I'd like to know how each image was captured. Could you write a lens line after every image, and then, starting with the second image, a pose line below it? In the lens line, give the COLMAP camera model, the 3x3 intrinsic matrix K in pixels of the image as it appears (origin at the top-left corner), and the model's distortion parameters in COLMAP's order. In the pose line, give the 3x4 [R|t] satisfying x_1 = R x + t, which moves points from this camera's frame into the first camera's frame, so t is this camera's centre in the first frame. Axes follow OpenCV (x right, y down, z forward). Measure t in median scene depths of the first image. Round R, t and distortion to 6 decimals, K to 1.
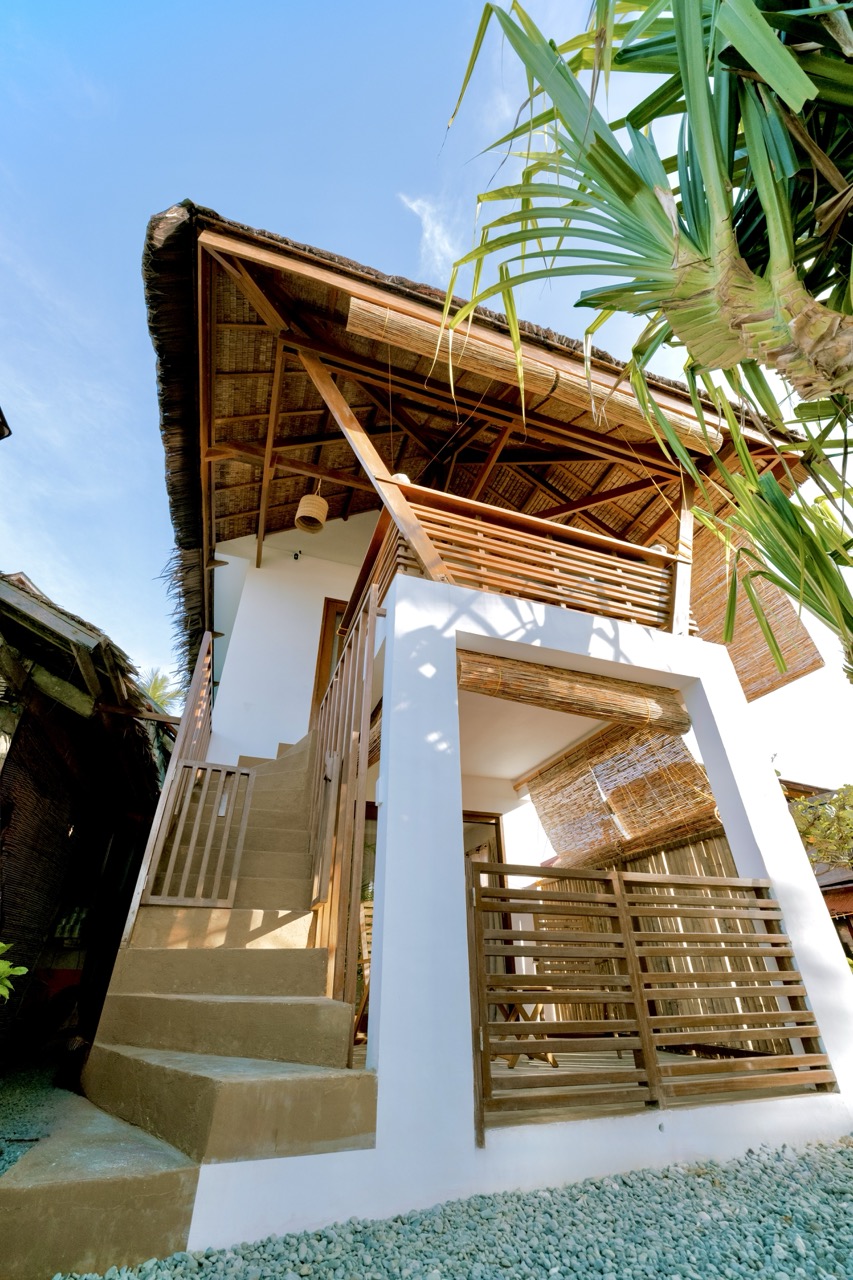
lens RADIAL K [[519.6, 0, 434.4], [0, 519.6, 591.7], [0, 0, 1]] dist [-0.013042, 0.000657]
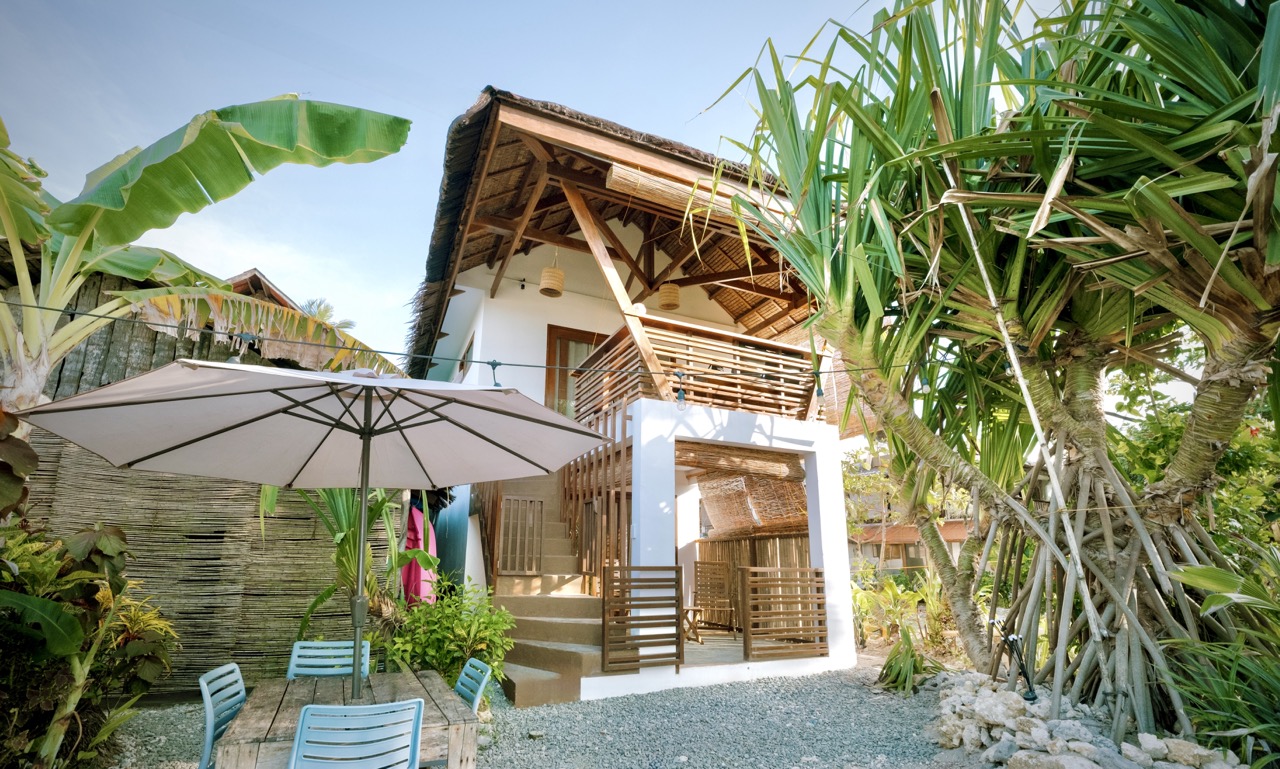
lens RADIAL K [[593.8, 0, 640.0], [0, 593.8, 384.5], [0, 0, 1]] dist [-0.000475, -0.000078]
pose [[0.993355, 0.052260, 0.102541, -0.234996], [-0.085136, 0.933194, 0.349142, -0.629991], [-0.077445, -0.355552, 0.931443, -0.607400]]
